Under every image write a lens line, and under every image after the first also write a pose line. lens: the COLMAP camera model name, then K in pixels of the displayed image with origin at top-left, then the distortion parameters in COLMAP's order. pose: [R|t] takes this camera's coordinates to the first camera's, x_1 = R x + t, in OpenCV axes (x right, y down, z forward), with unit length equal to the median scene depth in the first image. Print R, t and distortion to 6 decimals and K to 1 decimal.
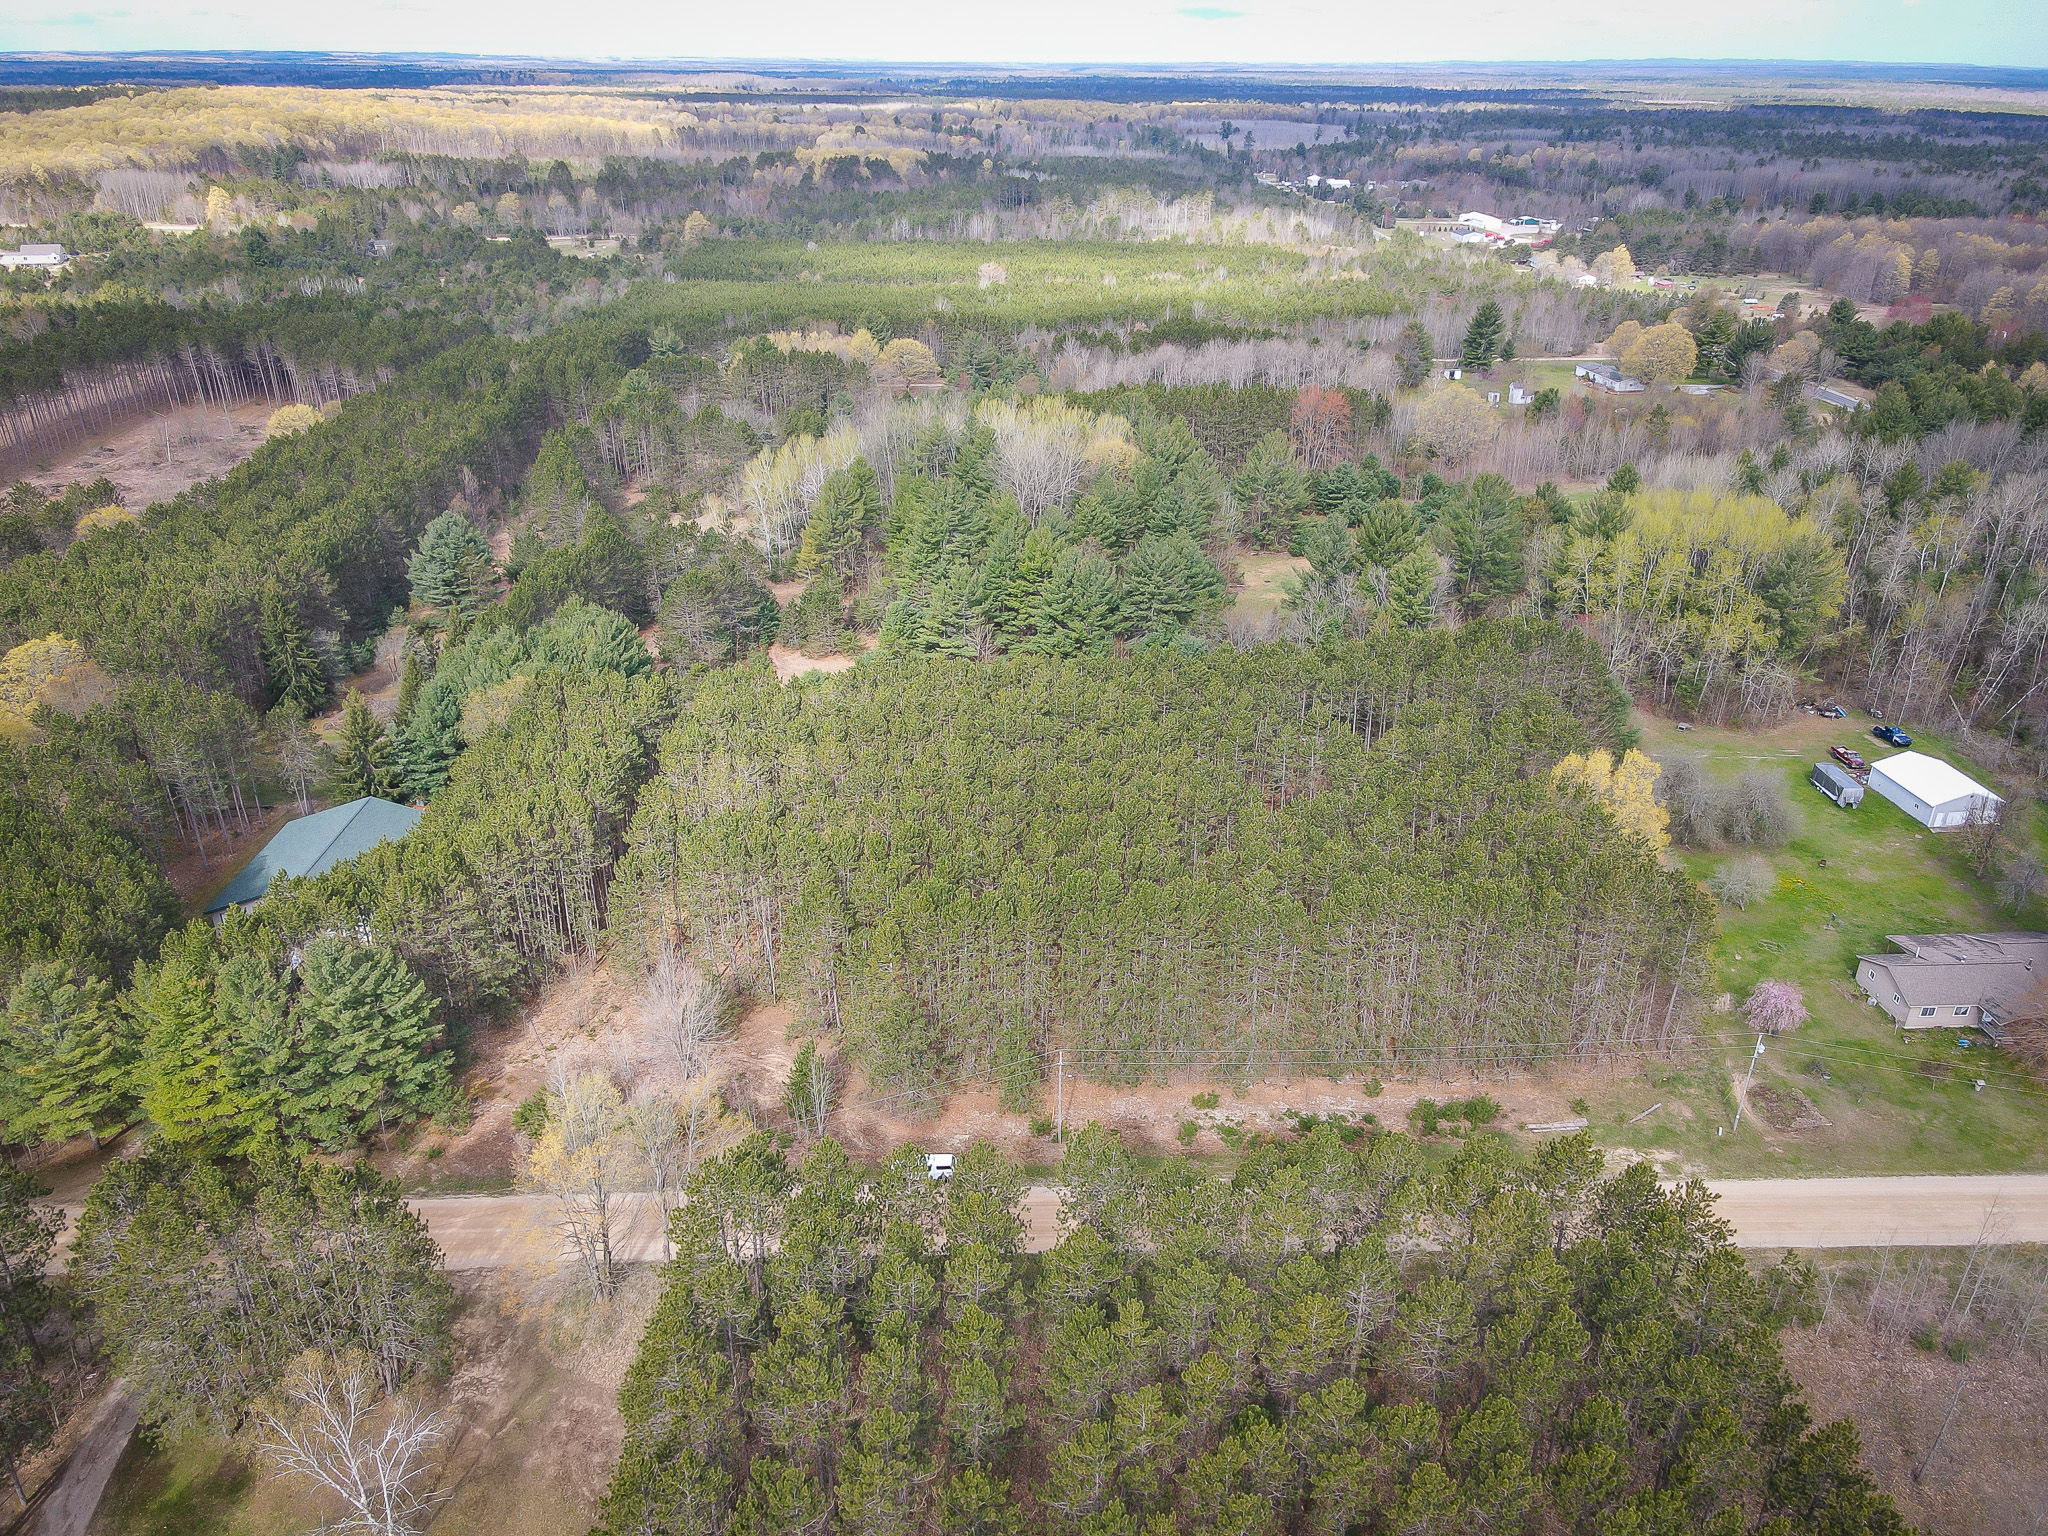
lens RADIAL K [[1461.1, 0, 1024.0], [0, 1461.1, 768.0], [0, 0, 1]] dist [0.007232, 0.006960]
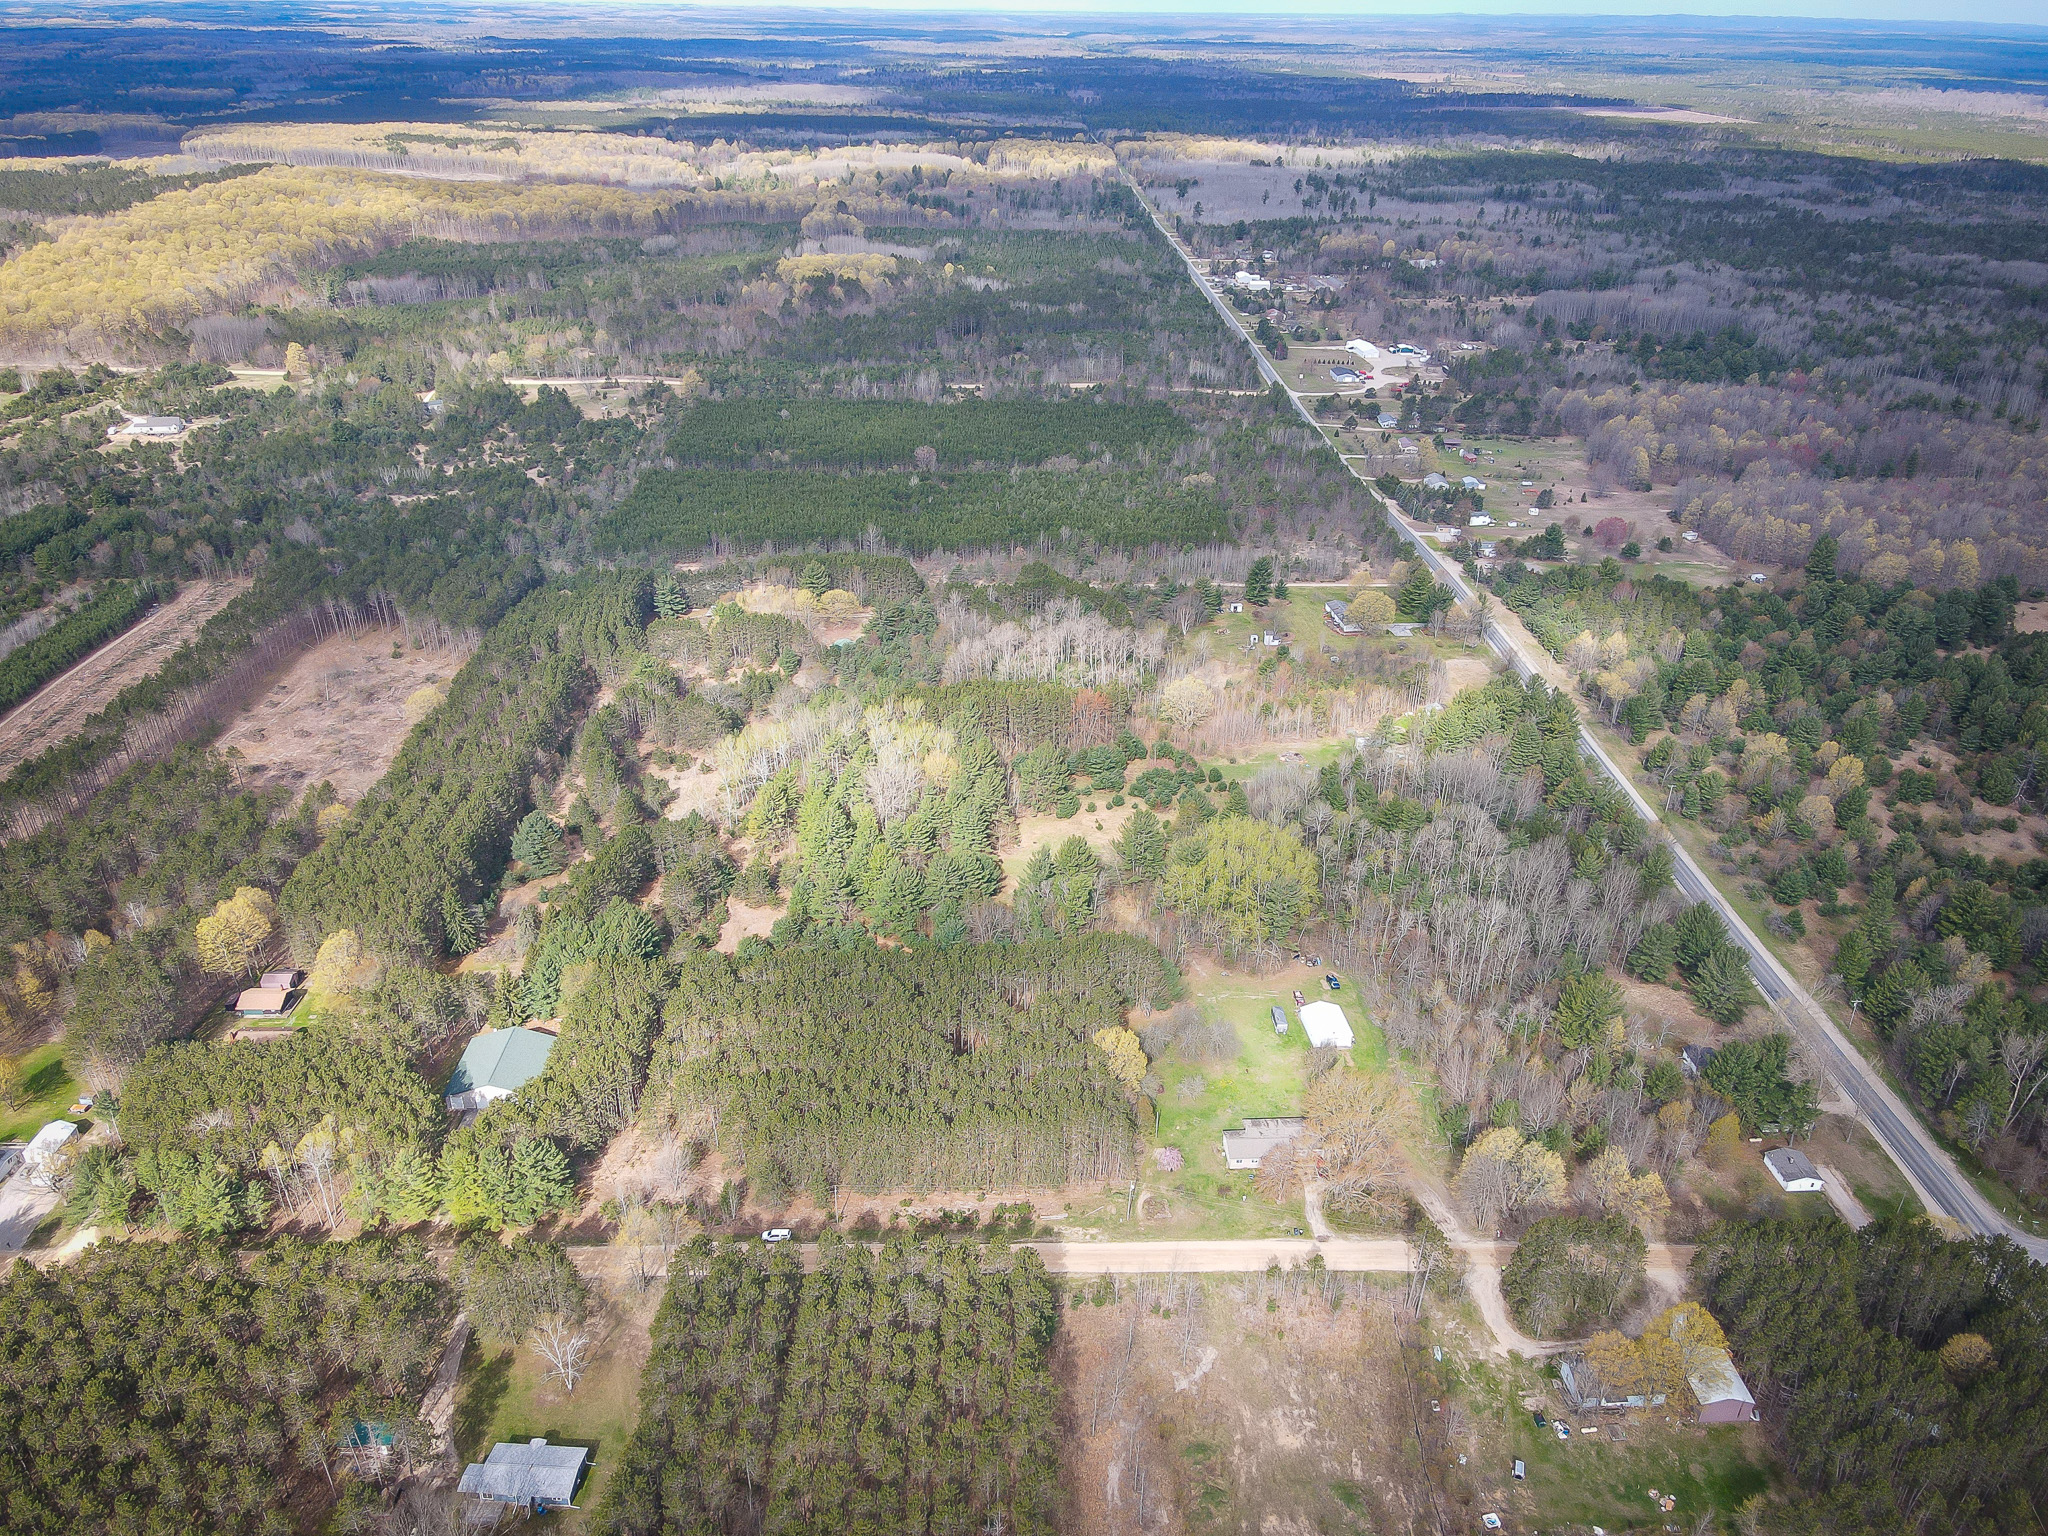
lens RADIAL K [[1423.6, 0, 1024.0], [0, 1423.6, 768.0], [0, 0, 1]] dist [0.009814, 0.004553]
pose [[0.999914, 0.010092, 0.008378, 0.281306], [-0.010279, 0.999693, 0.022527, -0.495285], [-0.008148, -0.022611, 0.999711, -1.187932]]
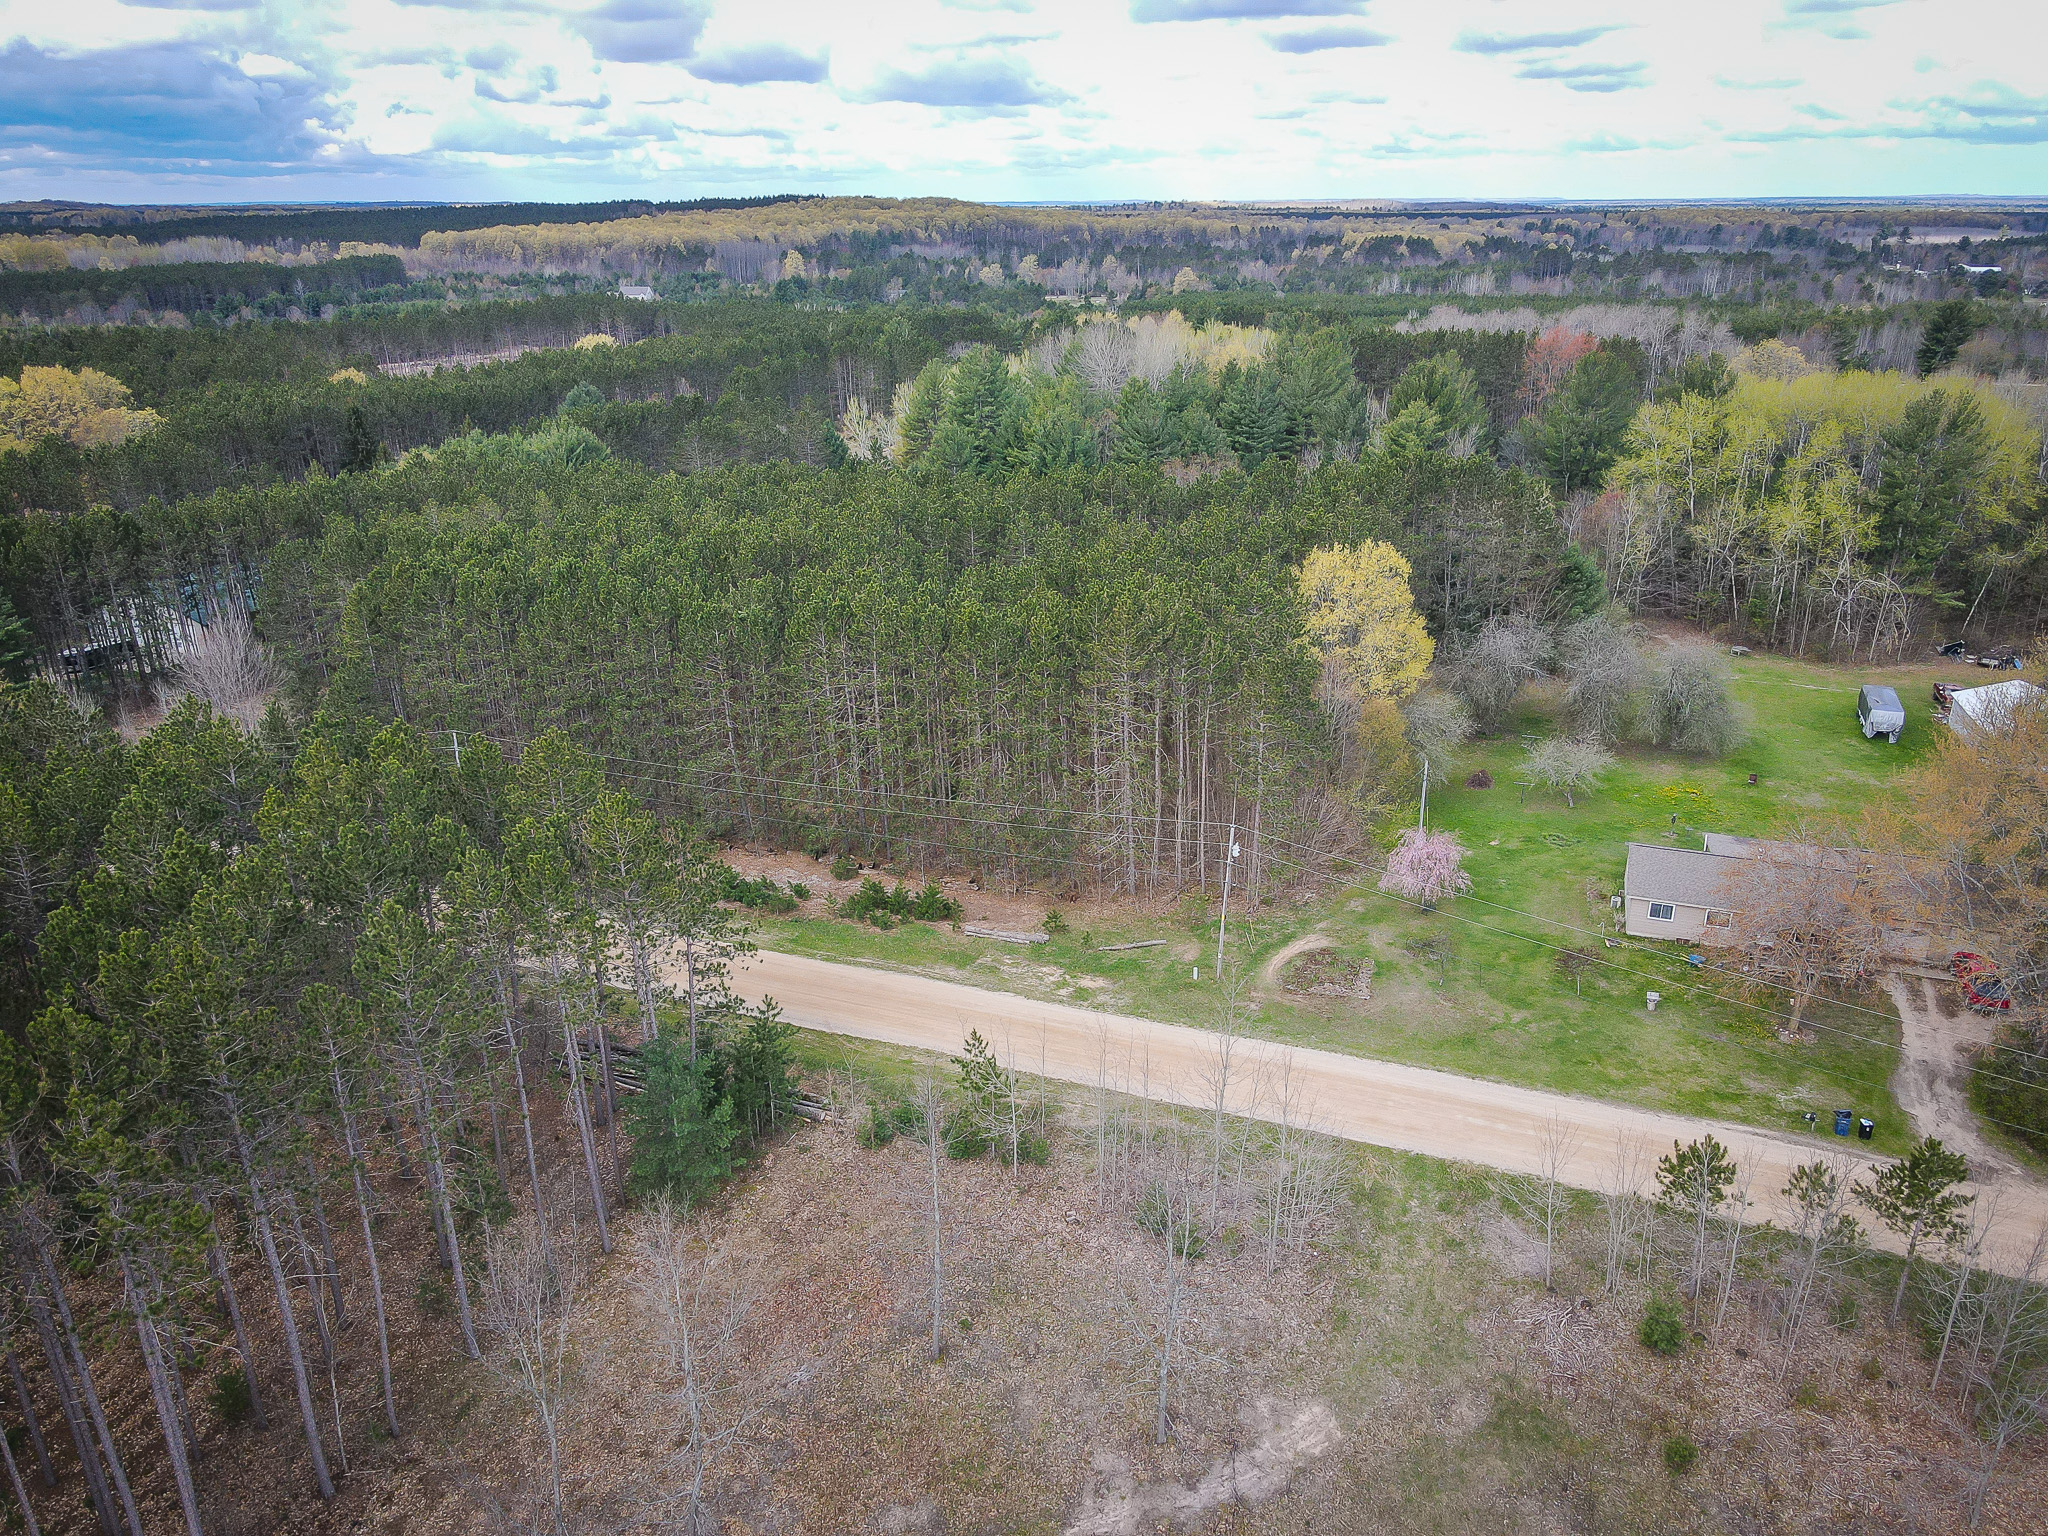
lens RADIAL K [[1458.5, 0, 1026.2], [0, 1458.5, 777.4], [0, 0, 1]] dist [0.004506, 0.004860]
pose [[0.917957, 0.129364, -0.374993, 0.621958], [-0.155840, 0.986930, -0.041015, 0.186498], [0.364787, 0.096089, 0.926120, 0.294403]]
